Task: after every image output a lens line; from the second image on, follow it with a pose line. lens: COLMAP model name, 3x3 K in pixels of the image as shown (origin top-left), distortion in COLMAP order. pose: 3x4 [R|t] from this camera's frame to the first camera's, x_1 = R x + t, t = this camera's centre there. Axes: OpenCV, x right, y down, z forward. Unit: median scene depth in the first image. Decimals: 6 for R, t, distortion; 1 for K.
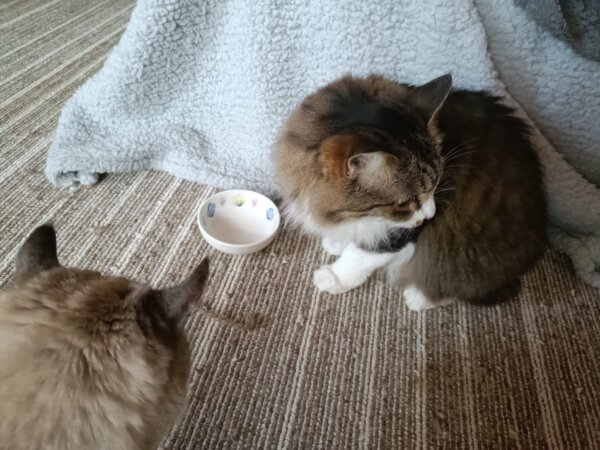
lens RADIAL K [[452.7, 0, 297.7], [0, 452.7, 227.6], [0, 0, 1]] dist [0.001494, -0.009855]
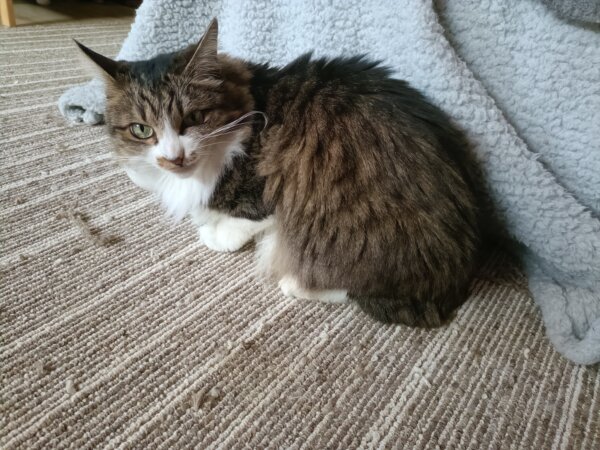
lens RADIAL K [[452.7, 0, 298.1], [0, 452.7, 226.1], [0, 0, 1]] dist [0.001494, -0.009855]
pose [[0.904866, 0.232976, -0.356286, 0.539976], [-0.308478, 0.935616, -0.171649, 0.205201], [0.293357, 0.265225, 0.918476, 0.239818]]
